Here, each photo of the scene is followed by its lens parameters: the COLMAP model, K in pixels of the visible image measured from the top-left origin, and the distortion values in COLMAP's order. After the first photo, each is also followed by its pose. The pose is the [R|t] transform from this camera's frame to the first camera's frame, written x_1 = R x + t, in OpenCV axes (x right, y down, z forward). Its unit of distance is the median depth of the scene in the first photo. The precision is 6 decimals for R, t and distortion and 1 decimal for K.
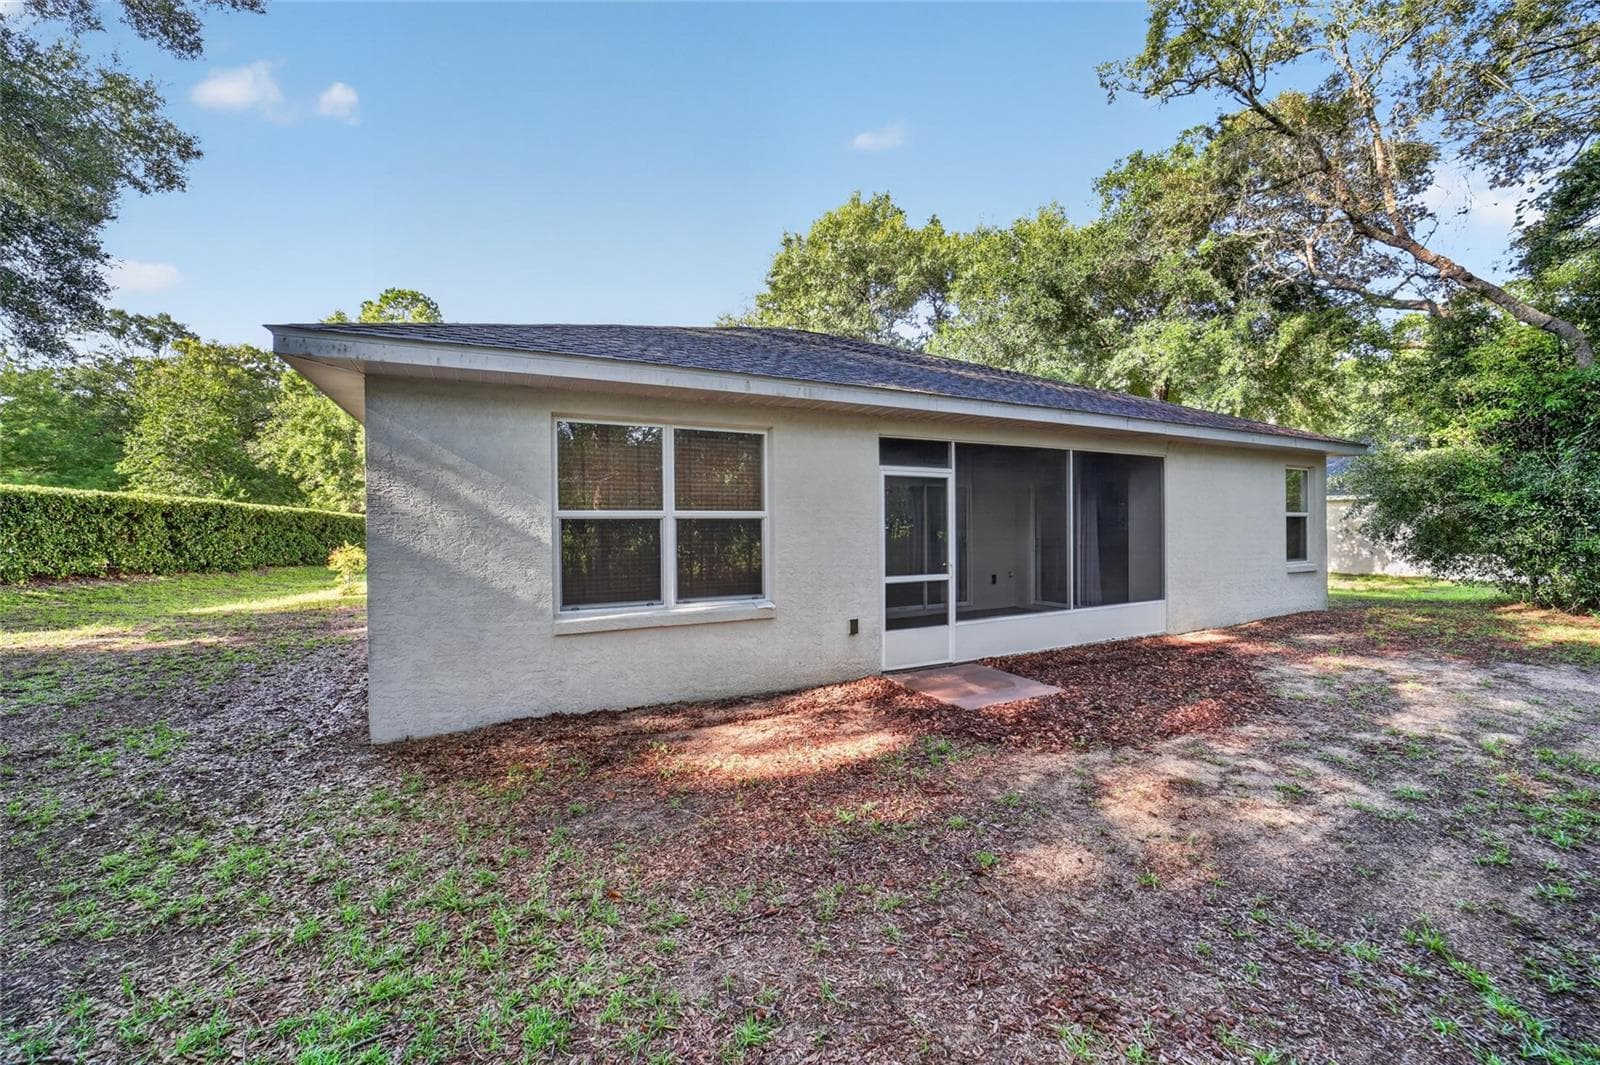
lens RADIAL K [[623.9, 0, 800.1], [0, 623.9, 526.7], [0, 0, 1]] dist [-0.033892, 0.006772]
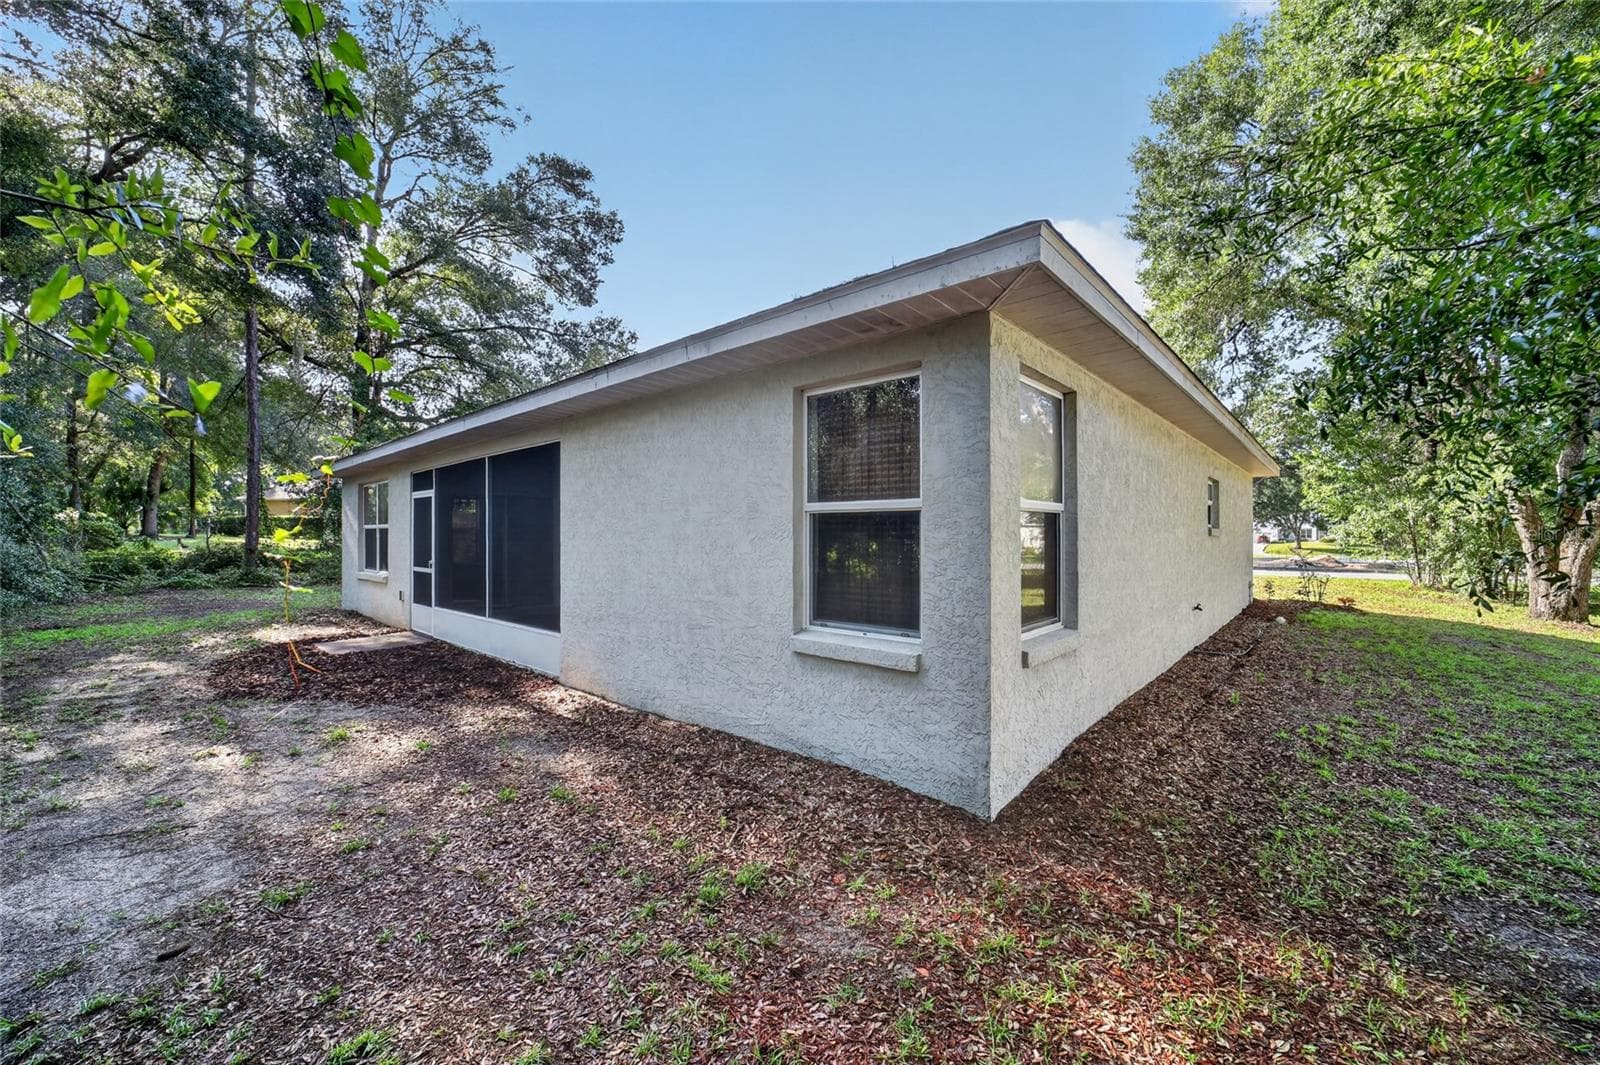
lens RADIAL K [[623.9, 0, 800.1], [0, 623.9, 526.7], [0, 0, 1]] dist [-0.033892, 0.006772]
pose [[0.342591, 0.004798, -0.939472, 1.865636], [0.006440, 0.999951, 0.007455, -0.018724], [0.939463, -0.008604, 0.342543, 1.364324]]
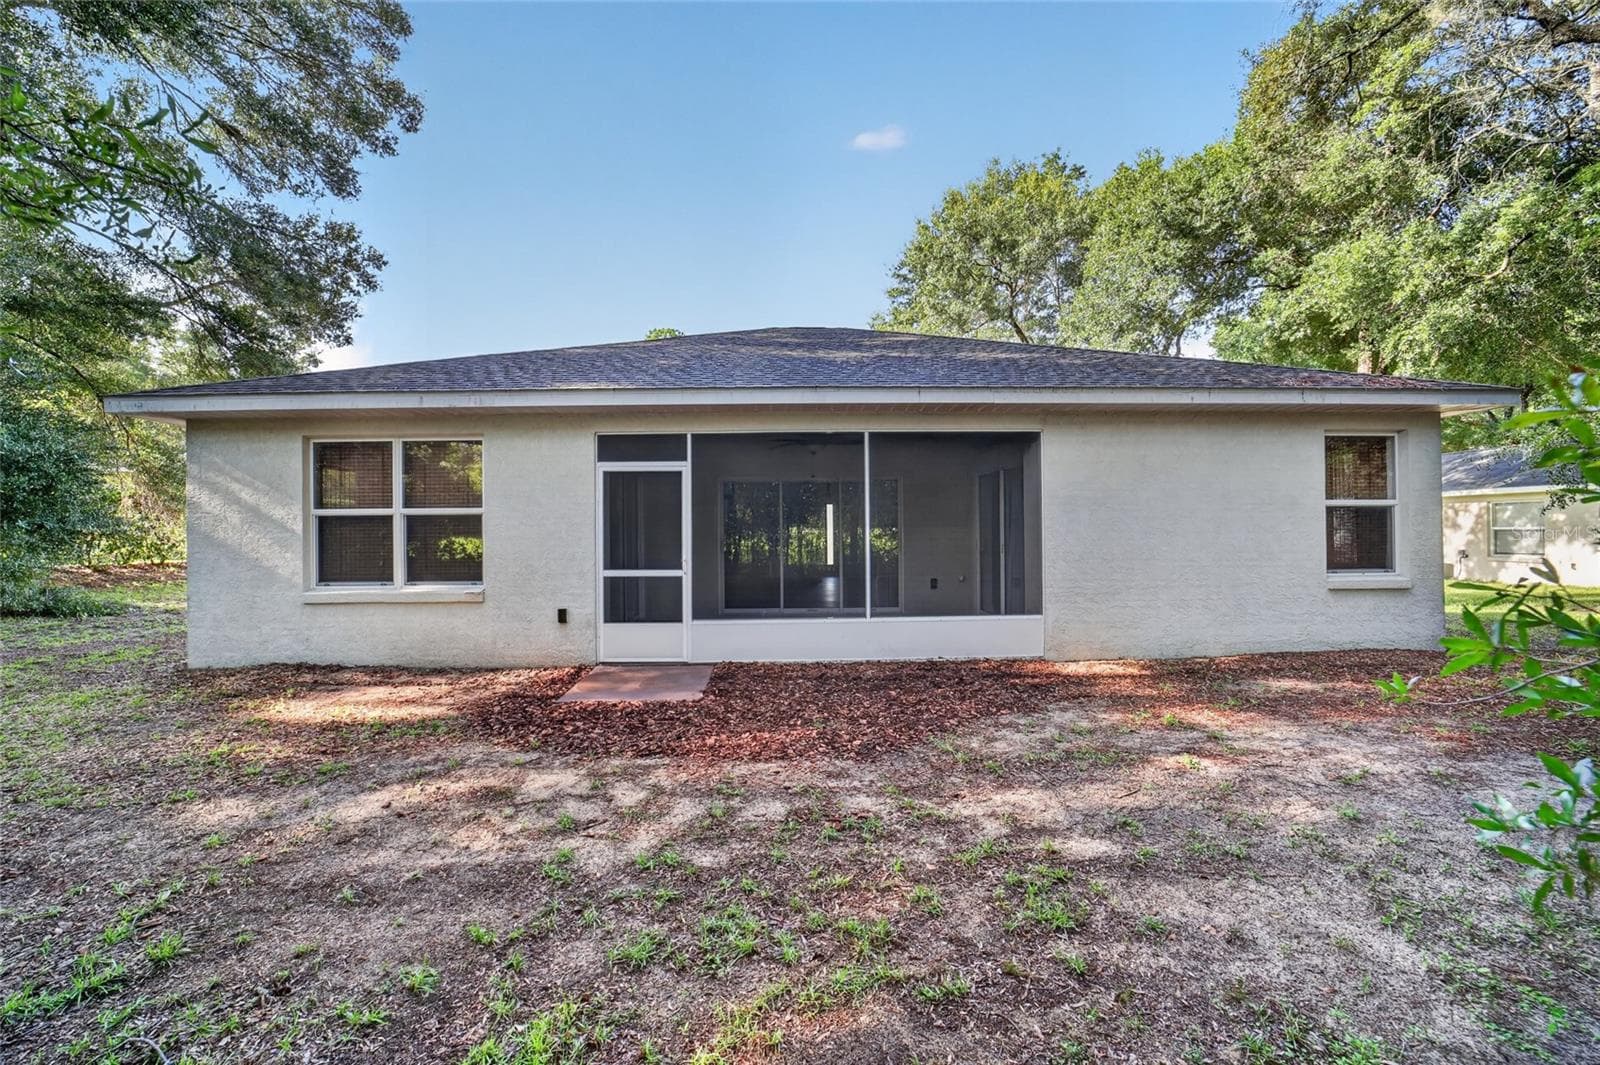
lens RADIAL K [[623.9, 0, 800.1], [0, 623.9, 526.7], [0, 0, 1]] dist [-0.033892, 0.006772]
pose [[0.900827, -0.001236, -0.434176, 0.878851], [0.000146, 0.999997, -0.002545, 0.011068], [0.434178, 0.002229, 0.900824, 0.216796]]
